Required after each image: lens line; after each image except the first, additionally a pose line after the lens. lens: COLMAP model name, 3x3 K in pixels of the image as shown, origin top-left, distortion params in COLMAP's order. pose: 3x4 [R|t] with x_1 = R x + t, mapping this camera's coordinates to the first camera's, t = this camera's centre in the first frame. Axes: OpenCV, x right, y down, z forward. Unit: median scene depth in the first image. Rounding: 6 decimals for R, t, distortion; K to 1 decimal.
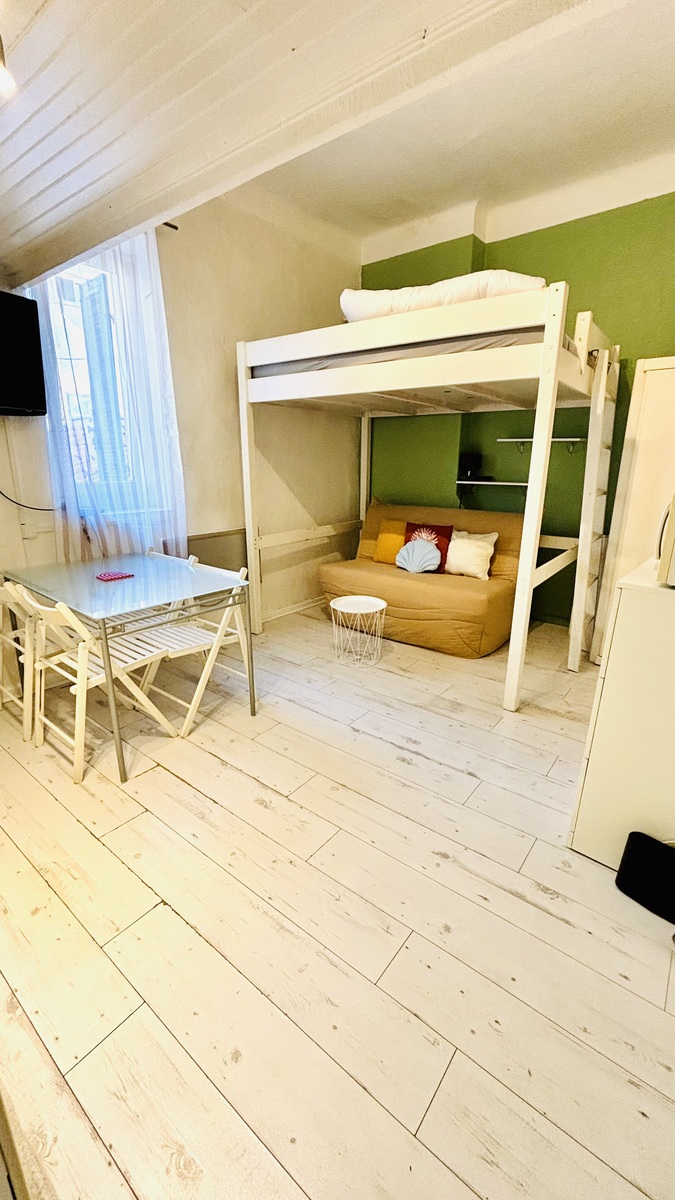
lens RADIAL K [[493.9, 0, 337.5], [0, 493.9, 600.0], [0, 0, 1]] dist [0.028137, -0.029473]
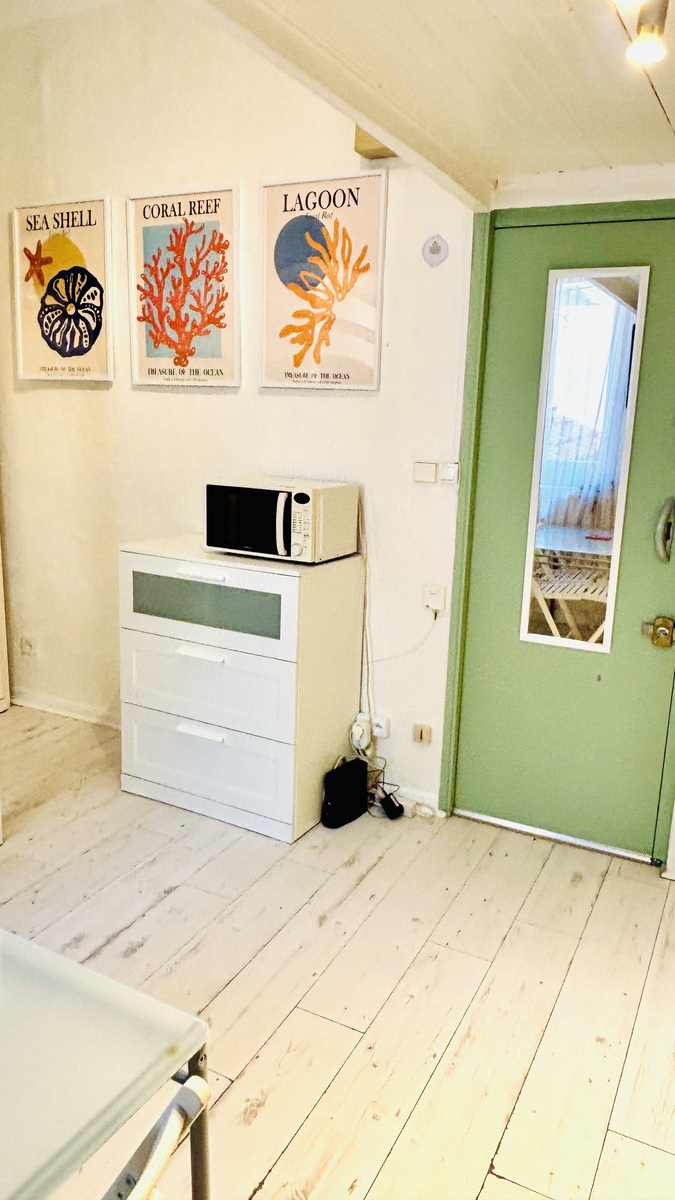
lens RADIAL K [[863.0, 0, 337.5], [0, 863.0, 600.0], [0, 0, 1]] dist [0.001776, -0.000580]
pose [[-0.182180, -0.247763, 0.951538, -0.584757], [0.247163, 0.925120, 0.288206, -0.231463], [-0.951694, 0.287691, -0.107301, 0.523954]]
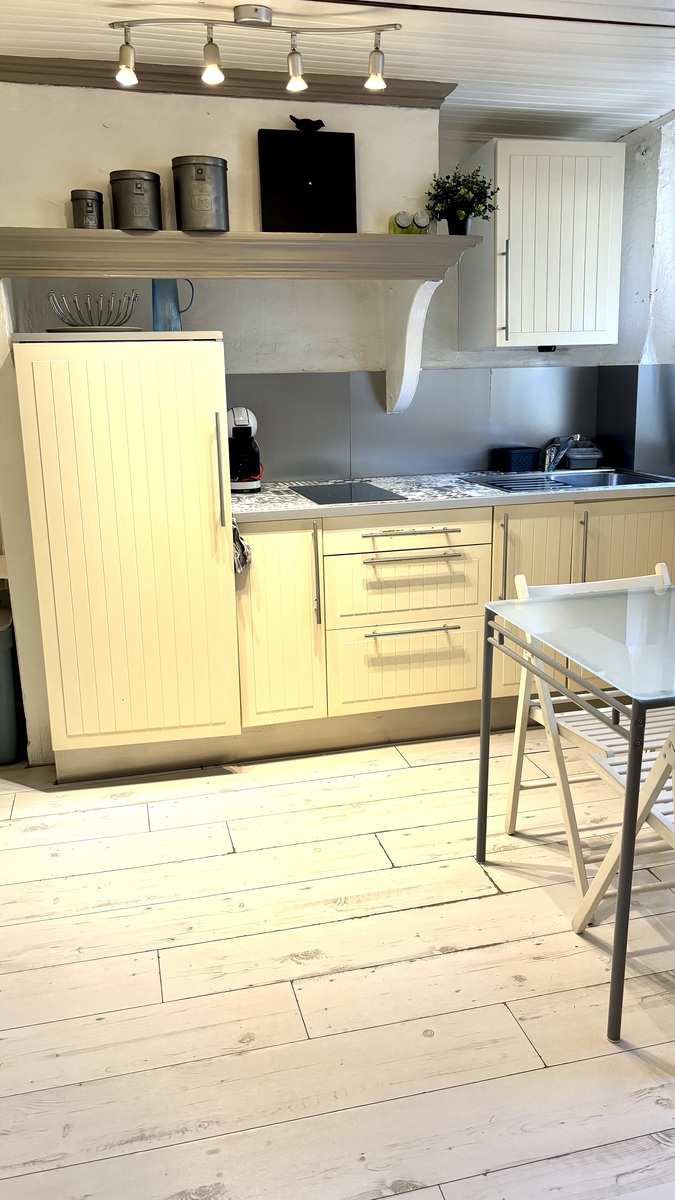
lens RADIAL K [[922.2, 0, 337.5], [0, 922.2, 600.0], [0, 0, 1]] dist [0.059267, -0.057233]
pose [[-0.616309, 0.190135, -0.764207, 0.358980], [-0.202619, 0.899459, 0.387193, -0.245544], [0.760992, 0.393473, -0.515820, 0.881456]]
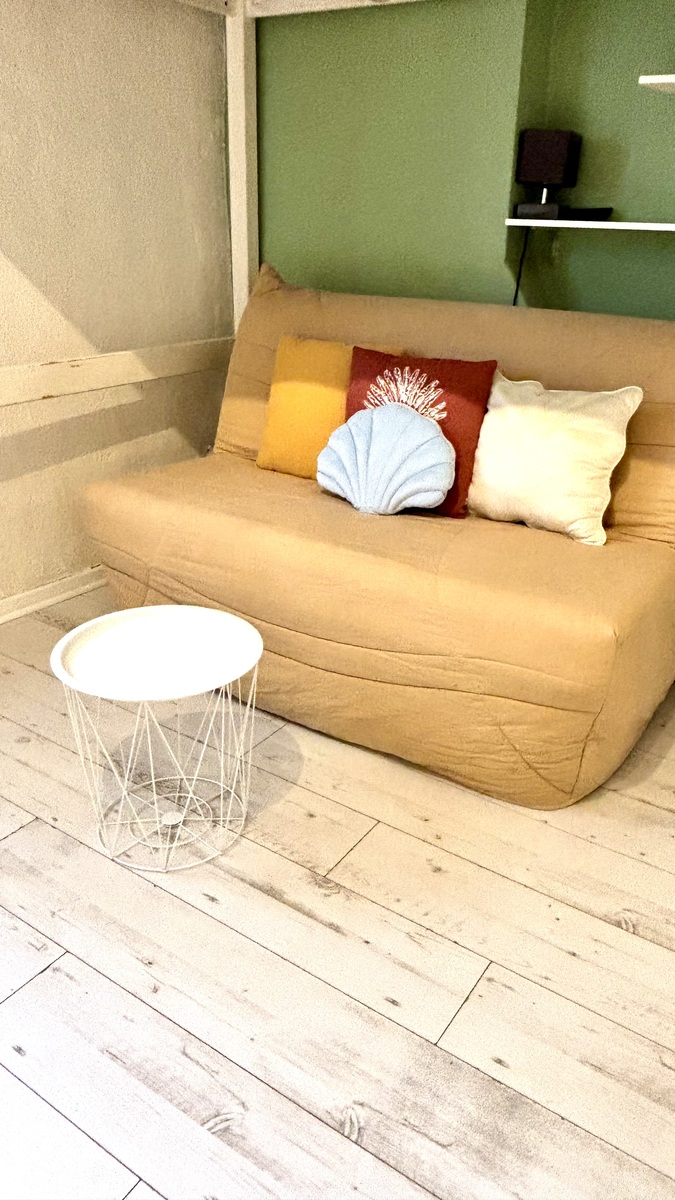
lens RADIAL K [[863.0, 0, 337.5], [0, 863.0, 600.0], [0, 0, 1]] dist [0.001776, -0.000580]
pose [[0.997700, -0.012317, 0.066661, 0.111813], [0.002962, 0.990336, 0.138657, -0.088890], [-0.067725, -0.138141, 0.988094, 0.523017]]
